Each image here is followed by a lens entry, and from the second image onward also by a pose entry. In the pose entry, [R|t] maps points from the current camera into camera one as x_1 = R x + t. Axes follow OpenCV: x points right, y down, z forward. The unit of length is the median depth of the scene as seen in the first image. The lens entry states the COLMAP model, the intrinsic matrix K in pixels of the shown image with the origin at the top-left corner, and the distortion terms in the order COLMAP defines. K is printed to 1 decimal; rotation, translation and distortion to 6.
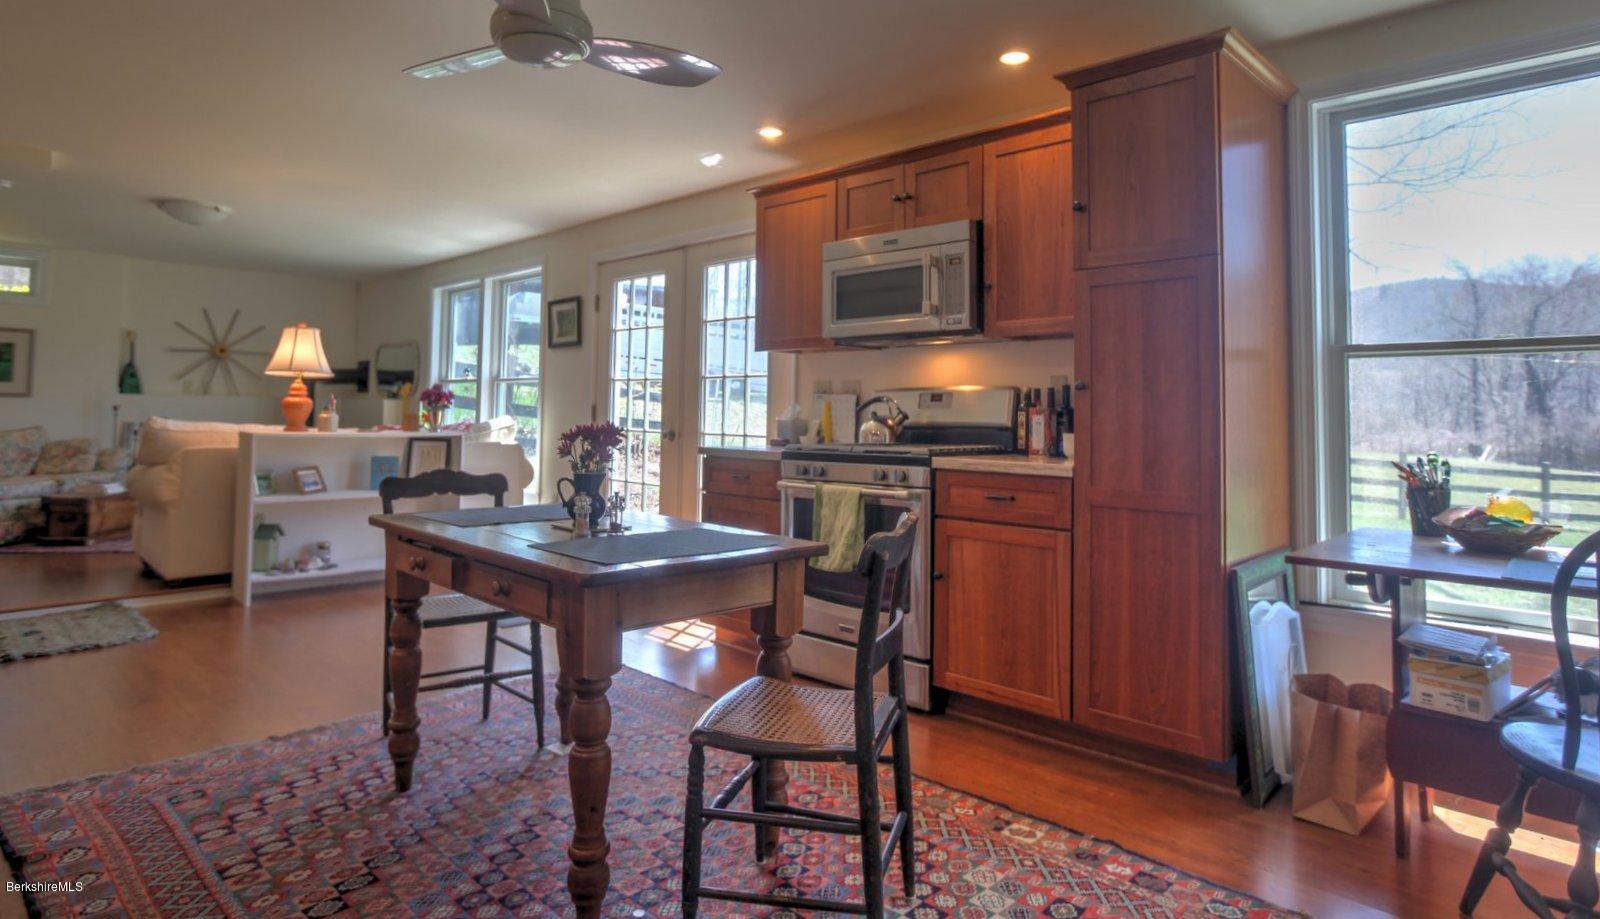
lens RADIAL K [[872.2, 0, 796.6], [0, 872.2, 372.2], [0, 0, 1]] dist [-0.002501, 0.000658]
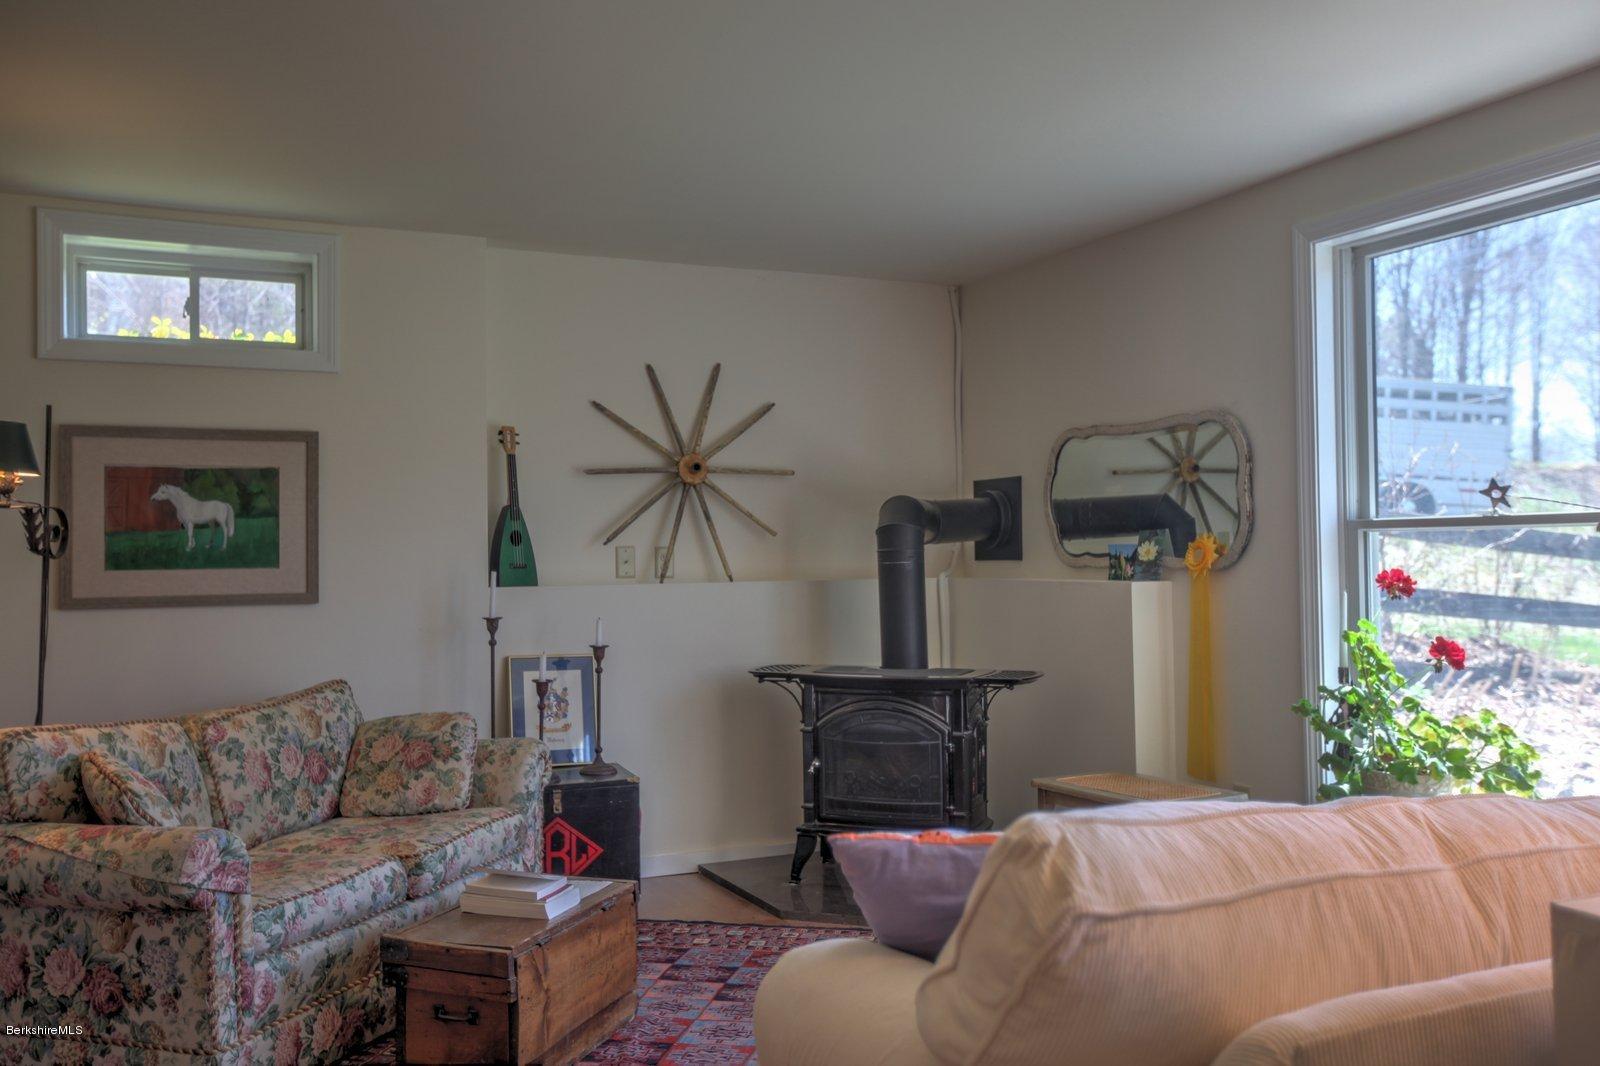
lens RADIAL K [[1378.9, 0, 801.1], [0, 1378.9, 501.4], [0, 0, 1]] dist [0.034777, 0.006497]
pose [[0.939337, -0.041069, -0.340529, -0.467650], [0.043142, 0.999068, -0.001487, -0.007321], [0.340273, -0.013295, 0.940233, 0.495908]]
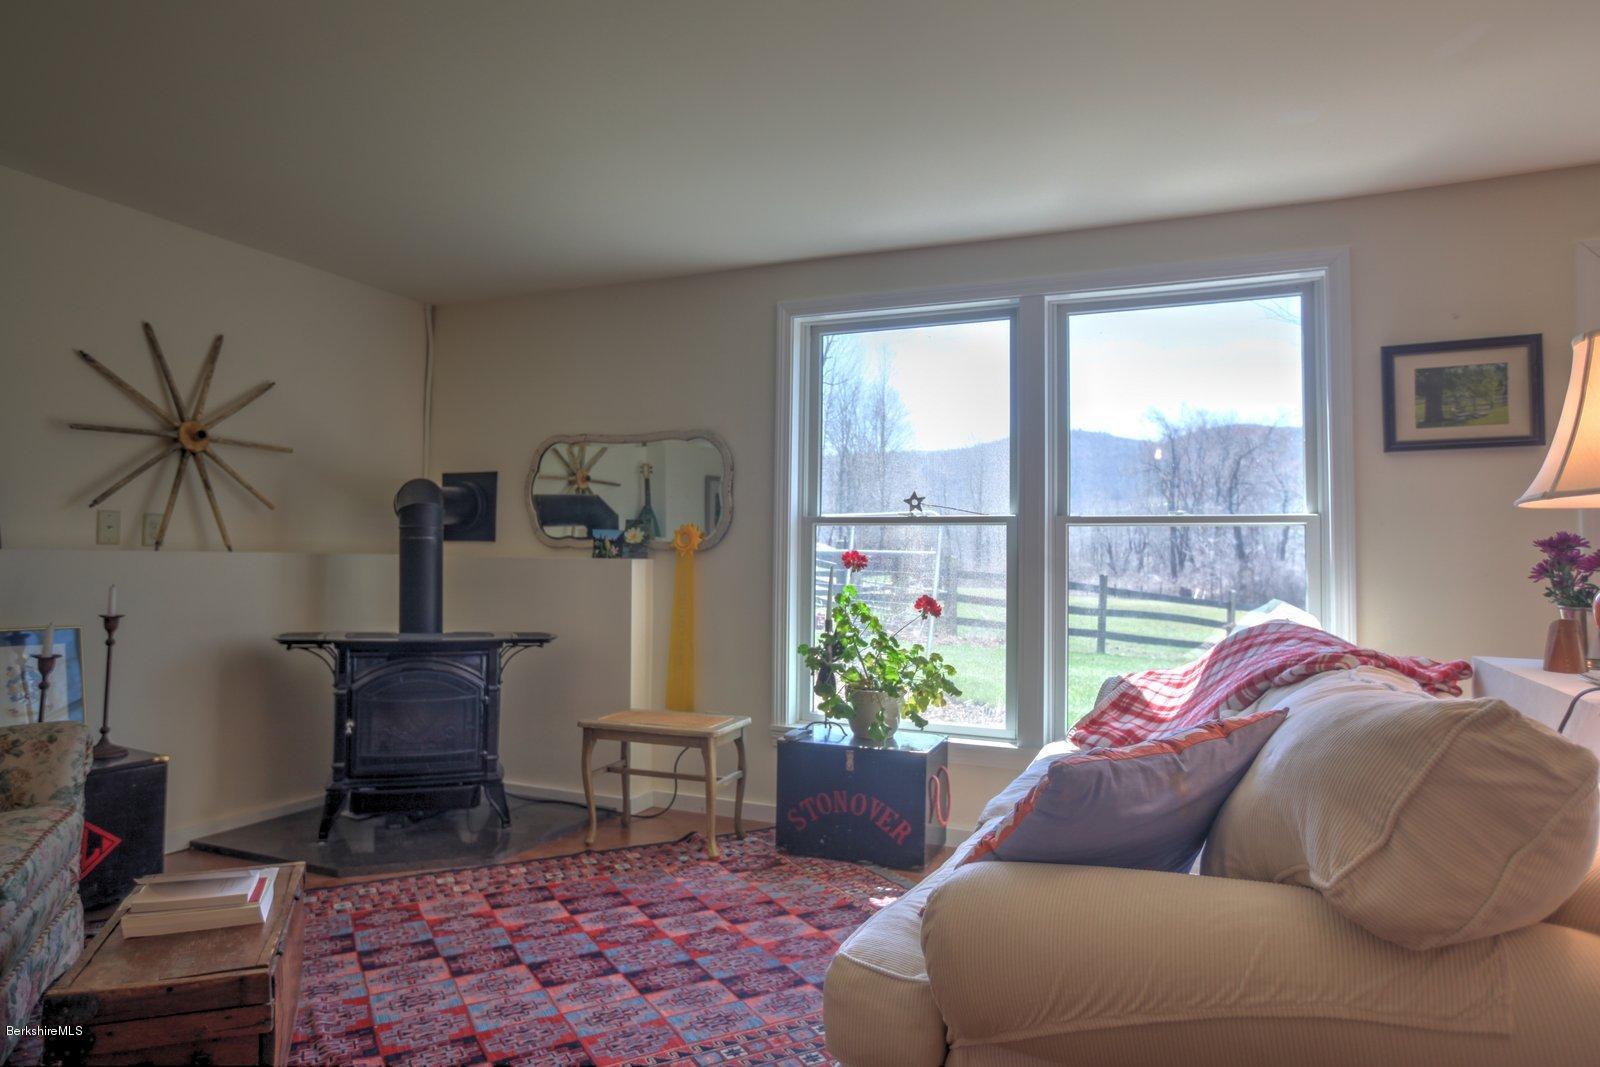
lens RADIAL K [[977.8, 0, 800.8], [0, 977.8, 502.0], [0, 0, 1]] dist [-0.048485, 0.057123]
pose [[0.931936, 0.018357, 0.362157, -0.659103], [-0.015474, 0.999821, -0.010860, 0.007090], [-0.362291, 0.004517, 0.932054, 0.580440]]
